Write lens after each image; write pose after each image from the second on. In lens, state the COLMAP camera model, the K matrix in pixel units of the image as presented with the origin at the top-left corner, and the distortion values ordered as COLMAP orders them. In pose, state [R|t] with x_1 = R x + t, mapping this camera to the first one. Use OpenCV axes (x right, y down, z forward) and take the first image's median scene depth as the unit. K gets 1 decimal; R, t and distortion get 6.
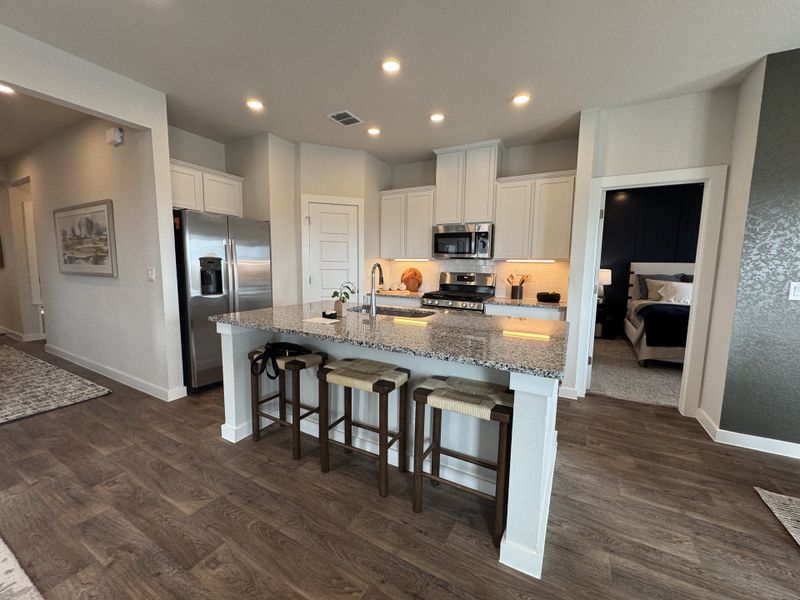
lens RADIAL K [[318.0, 0, 397.7], [0, 318.0, 299.2], [0, 0, 1]] dist [-0.002884, -0.000025]
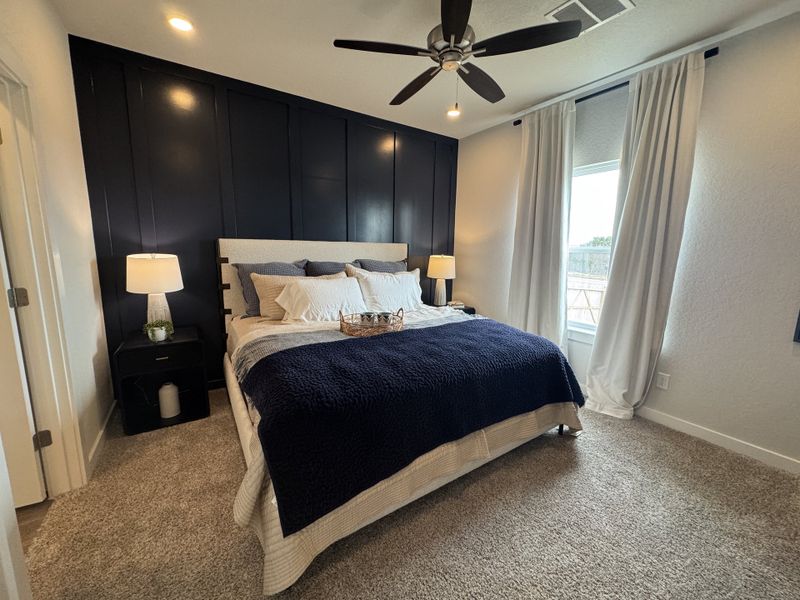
lens RADIAL K [[318.0, 0, 397.7], [0, 318.0, 299.2], [0, 0, 1]] dist [-0.002884, -0.000025]
pose [[0.464104, -0.145668, 0.873721, 1.012480], [0.085613, 0.989144, 0.119436, -0.142182], [-0.881633, 0.019371, 0.471537, 1.274268]]
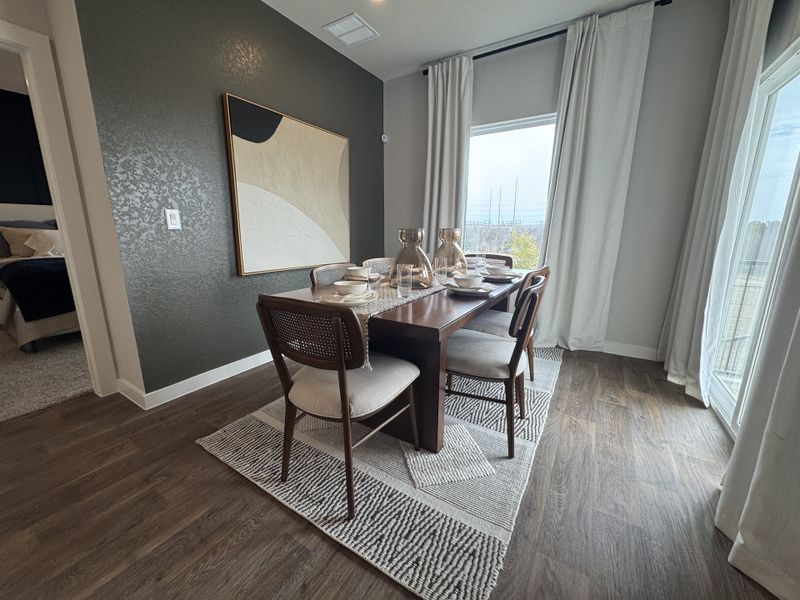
lens RADIAL K [[318.0, 0, 397.7], [0, 318.0, 299.2], [0, 0, 1]] dist [-0.002884, -0.000025]
pose [[0.052336, -0.228123, 0.972225, 0.302188], [0.105795, 0.969347, 0.221753, 0.057126], [-0.993010, 0.091251, 0.074866, 0.265012]]
